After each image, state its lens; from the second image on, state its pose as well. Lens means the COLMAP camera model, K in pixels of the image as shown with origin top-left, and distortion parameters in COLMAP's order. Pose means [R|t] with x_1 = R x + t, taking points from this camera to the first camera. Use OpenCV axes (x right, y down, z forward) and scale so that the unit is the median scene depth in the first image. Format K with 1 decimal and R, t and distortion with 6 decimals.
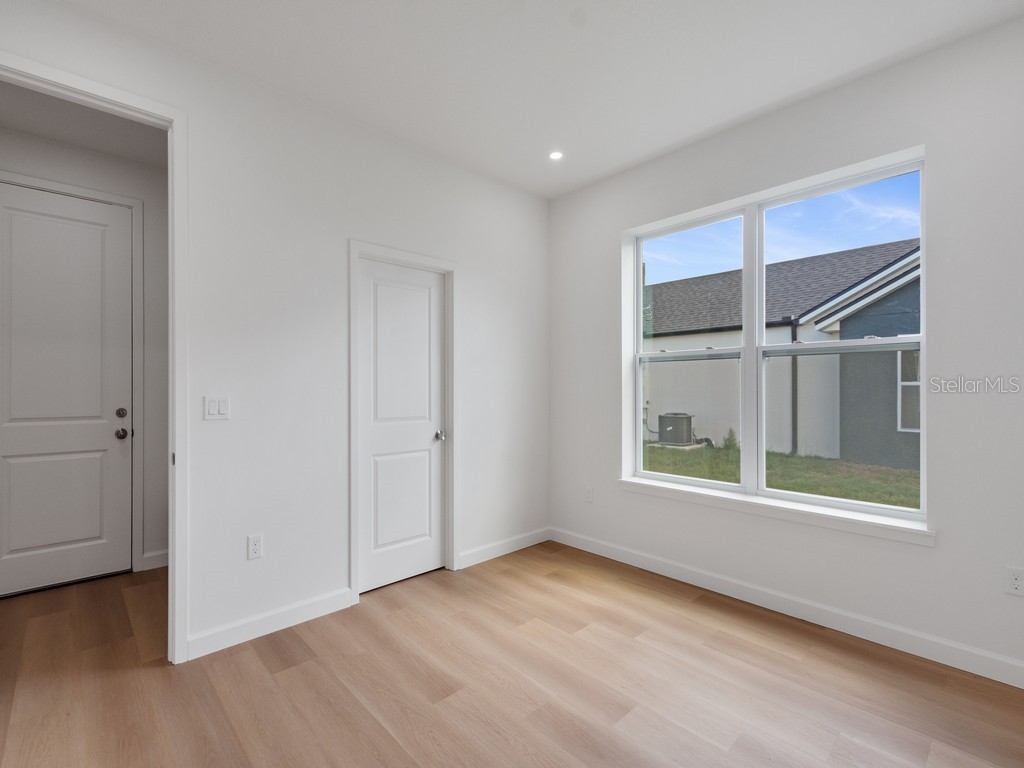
lens RADIAL K [[468.2, 0, 501.4], [0, 468.2, 381.9], [0, 0, 1]] dist [0.008441, -0.000270]
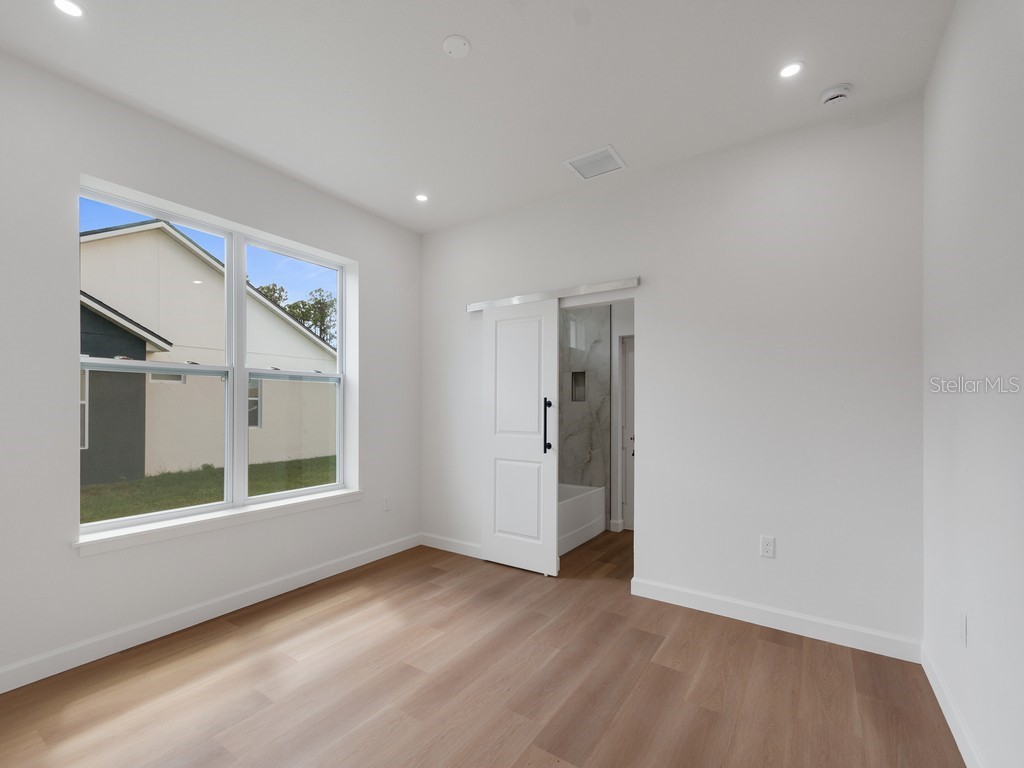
lens RADIAL K [[449.0, 0, 499.5], [0, 449.0, 393.3], [0, 0, 1]] dist [0.018438, -0.000154]
pose [[-0.221986, 0.033034, 0.974490, -0.740936], [-0.016267, 0.999161, -0.037576, 0.013483], [-0.974914, -0.024193, -0.221262, 0.797203]]
